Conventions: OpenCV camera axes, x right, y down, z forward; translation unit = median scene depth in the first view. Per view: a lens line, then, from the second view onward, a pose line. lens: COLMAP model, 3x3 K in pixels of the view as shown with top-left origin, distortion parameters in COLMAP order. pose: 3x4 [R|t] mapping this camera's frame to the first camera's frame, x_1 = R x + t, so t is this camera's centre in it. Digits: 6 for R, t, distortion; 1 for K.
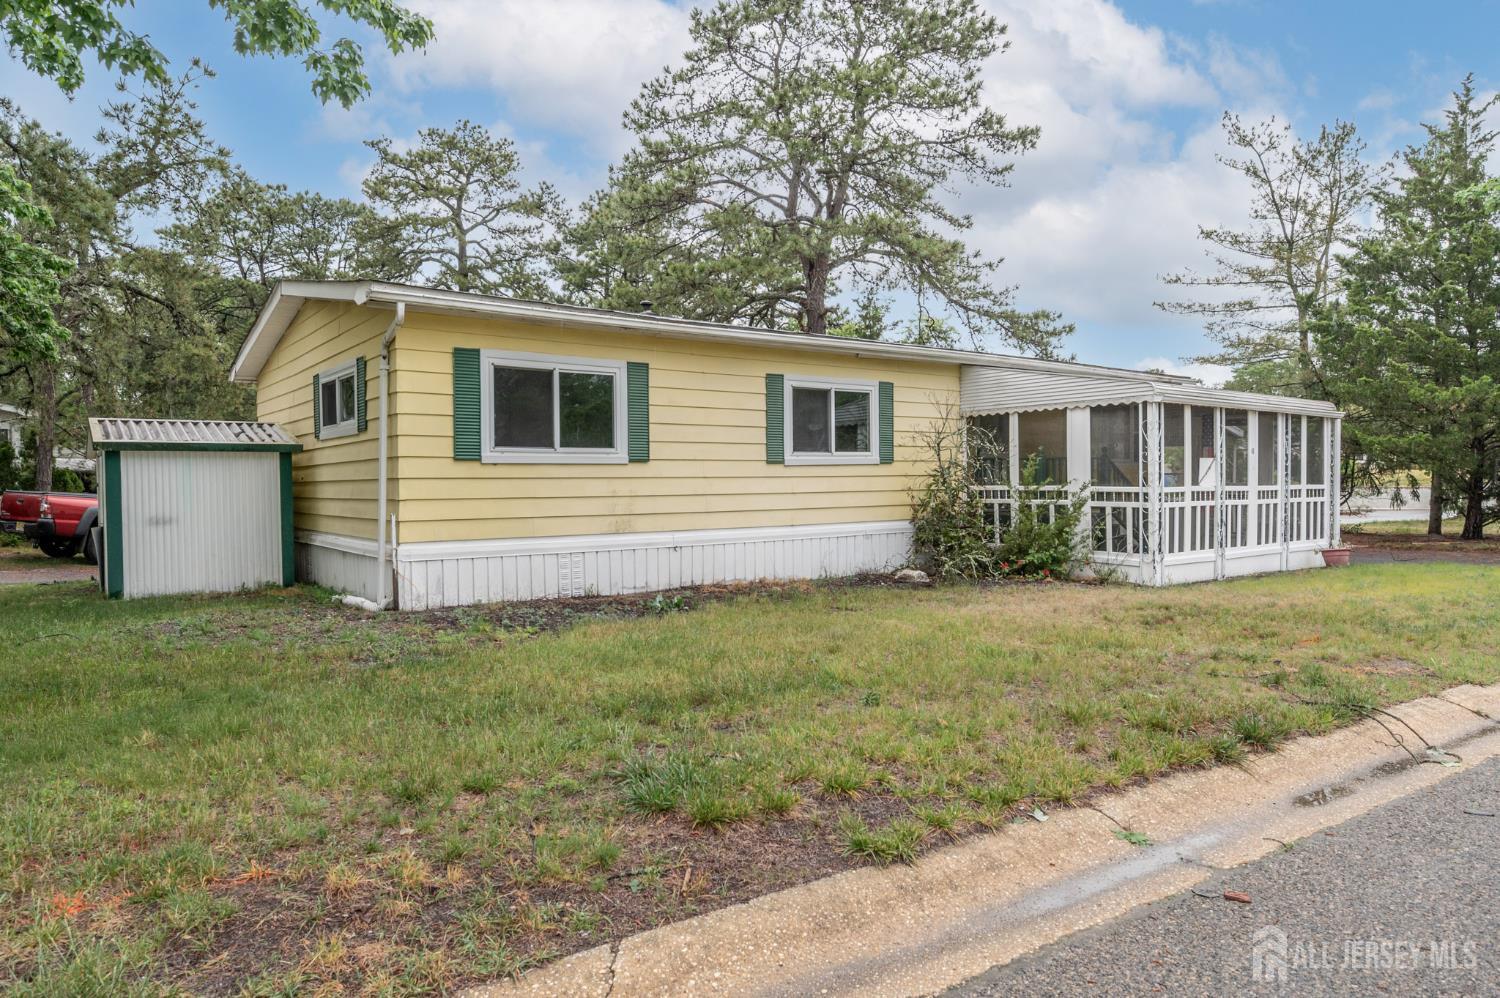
lens RADIAL K [[967.3, 0, 749.5], [0, 967.3, 501.4], [0, 0, 1]] dist [-0.002605, -0.000237]
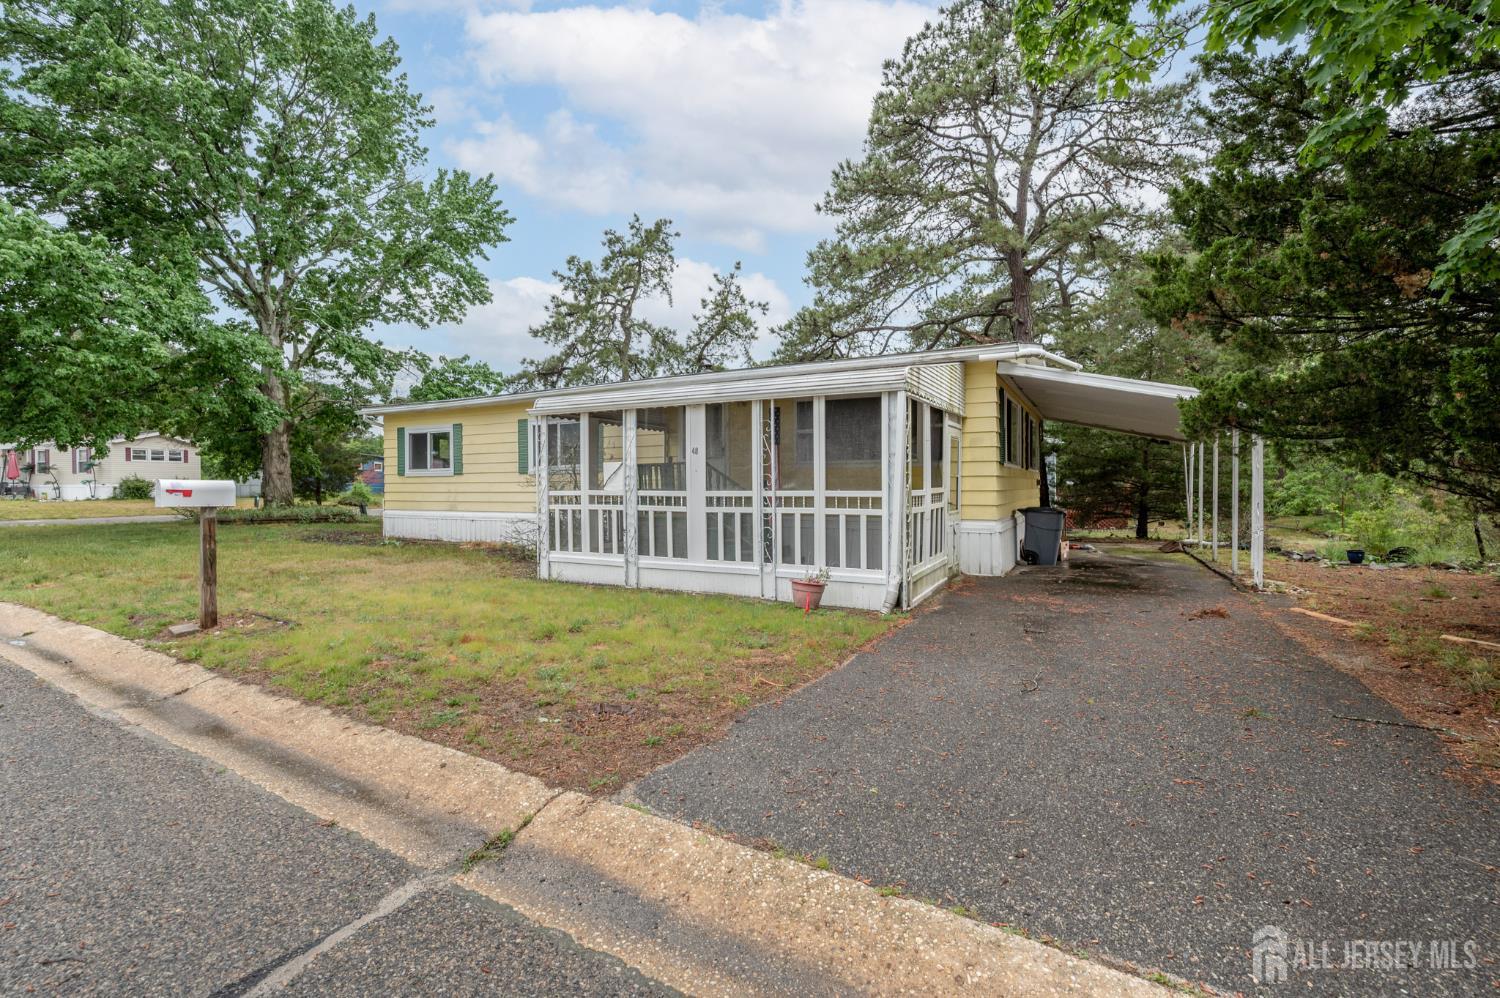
lens RADIAL K [[690.0, 0, 750.1], [0, 690.0, 492.5], [0, 0, 1]] dist [0.001236, 0.000032]
pose [[0.400758, 0.011523, -0.916111, 1.180495], [-0.019150, 0.999808, 0.004199, -0.019331], [0.915984, 0.015860, 0.400902, 0.842418]]
